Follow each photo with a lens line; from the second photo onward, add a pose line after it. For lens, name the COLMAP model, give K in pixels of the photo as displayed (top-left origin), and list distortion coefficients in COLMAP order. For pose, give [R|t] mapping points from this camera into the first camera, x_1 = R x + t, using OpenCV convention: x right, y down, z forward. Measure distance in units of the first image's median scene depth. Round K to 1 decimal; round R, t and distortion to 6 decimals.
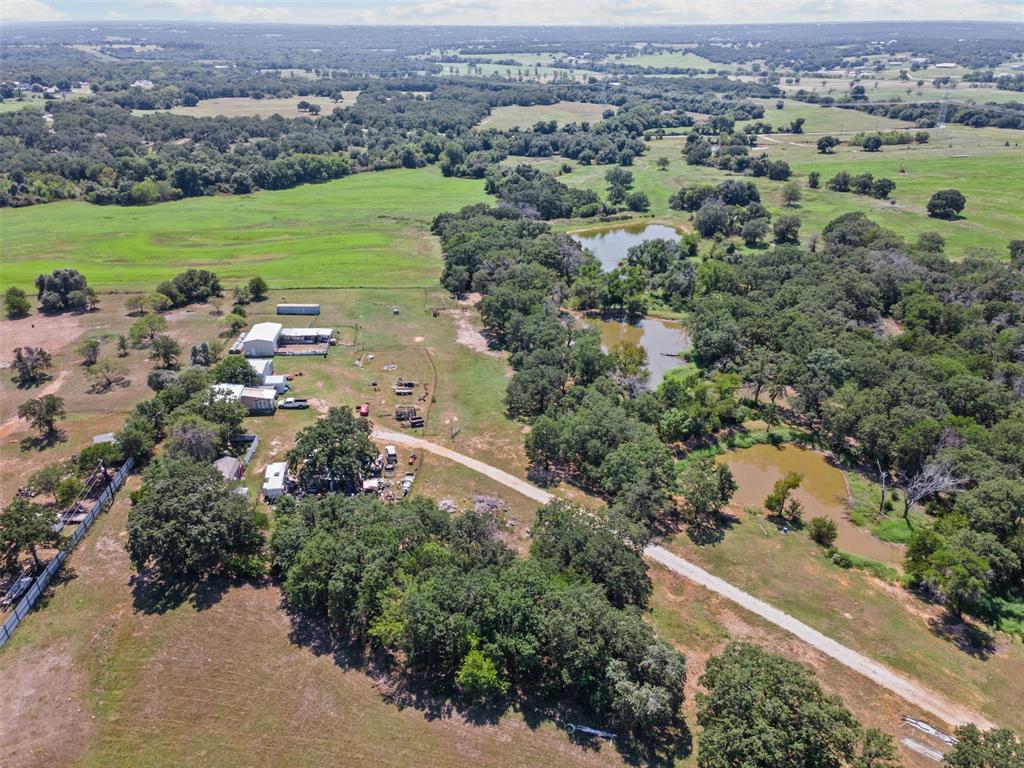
lens RADIAL K [[739.6, 0, 513.2], [0, 739.6, 376.3], [0, 0, 1]] dist [0.033981, 0.005734]
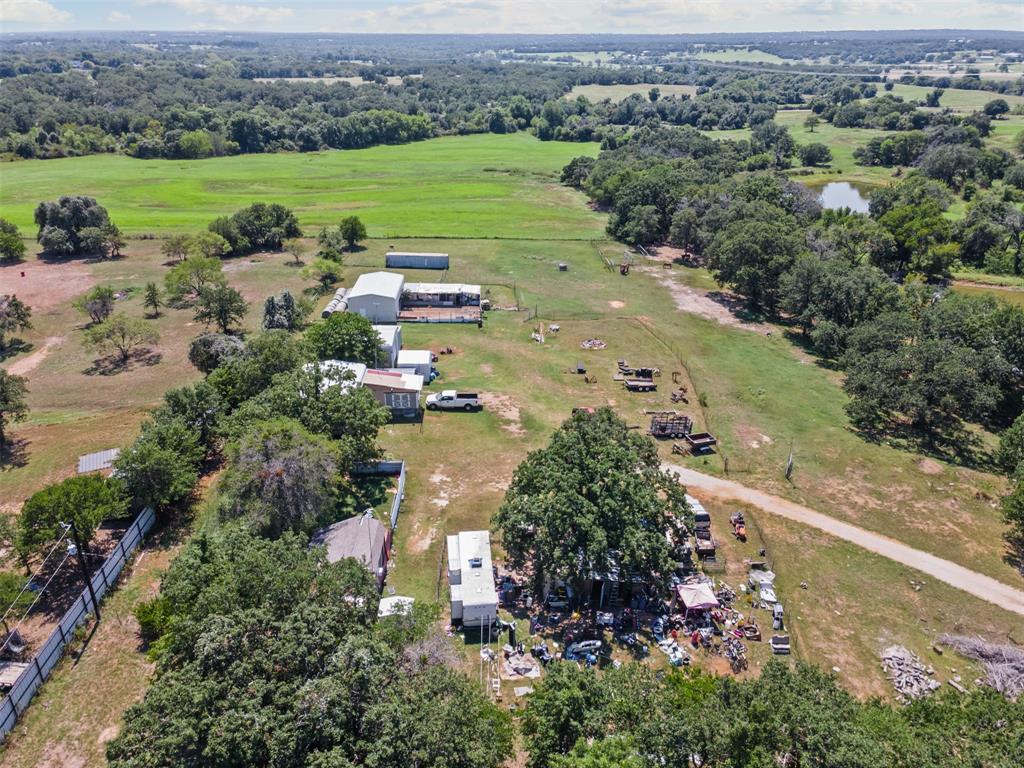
lens RADIAL K [[739.6, 0, 513.9], [0, 739.6, 381.9], [0, 0, 1]] dist [0.033981, 0.005734]
pose [[0.998432, 0.023634, -0.050739, -0.168568], [-0.023797, 0.999713, -0.002609, 0.017396], [0.050663, 0.003812, 0.998709, 0.350128]]
